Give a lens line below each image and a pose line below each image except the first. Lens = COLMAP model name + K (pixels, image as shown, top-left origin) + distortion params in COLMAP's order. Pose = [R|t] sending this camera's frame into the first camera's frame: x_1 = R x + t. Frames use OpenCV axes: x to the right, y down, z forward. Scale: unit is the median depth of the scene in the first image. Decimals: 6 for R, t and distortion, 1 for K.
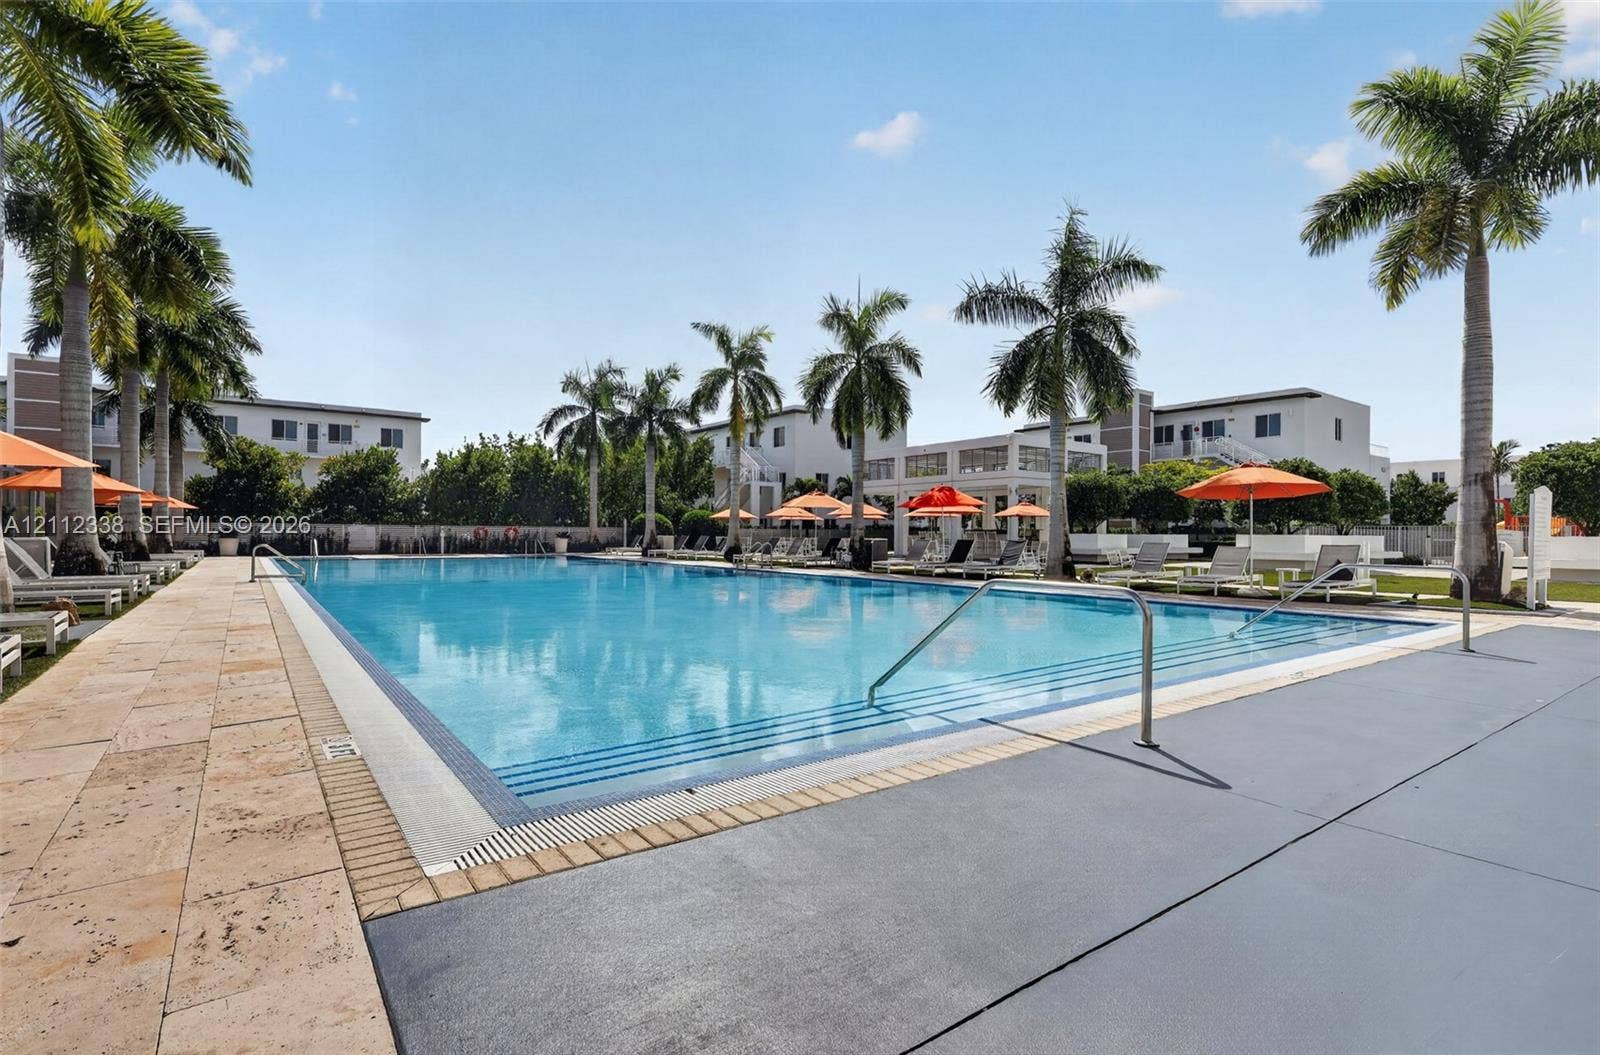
lens RADIAL K [[758.1, 0, 795.0], [0, 758.1, 535.6], [0, 0, 1]] dist [0.004004, 0.000513]
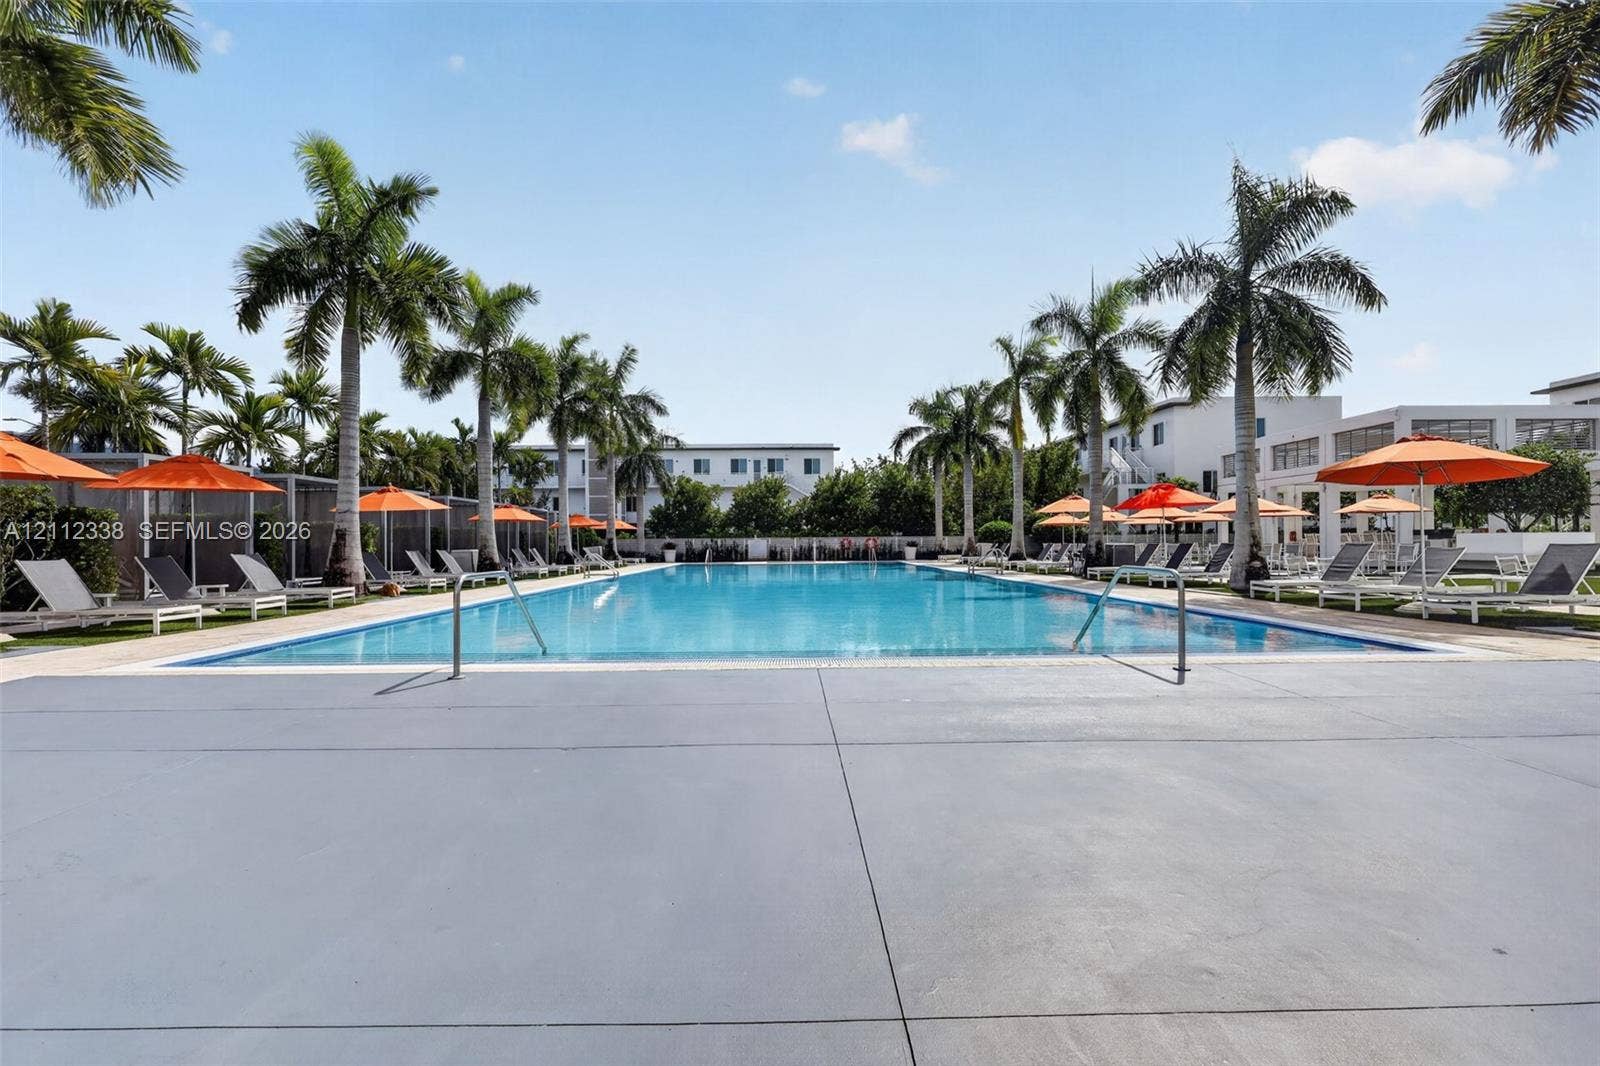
lens RADIAL K [[741.6, 0, 801.3], [0, 741.6, 532.2], [0, 0, 1]] dist [-0.000535, 0.002022]
pose [[0.830772, -0.023796, -0.556103, 0.169974], [0.014165, 0.999666, -0.021615, 0.003370], [0.556432, 0.010081, 0.830832, 0.014873]]
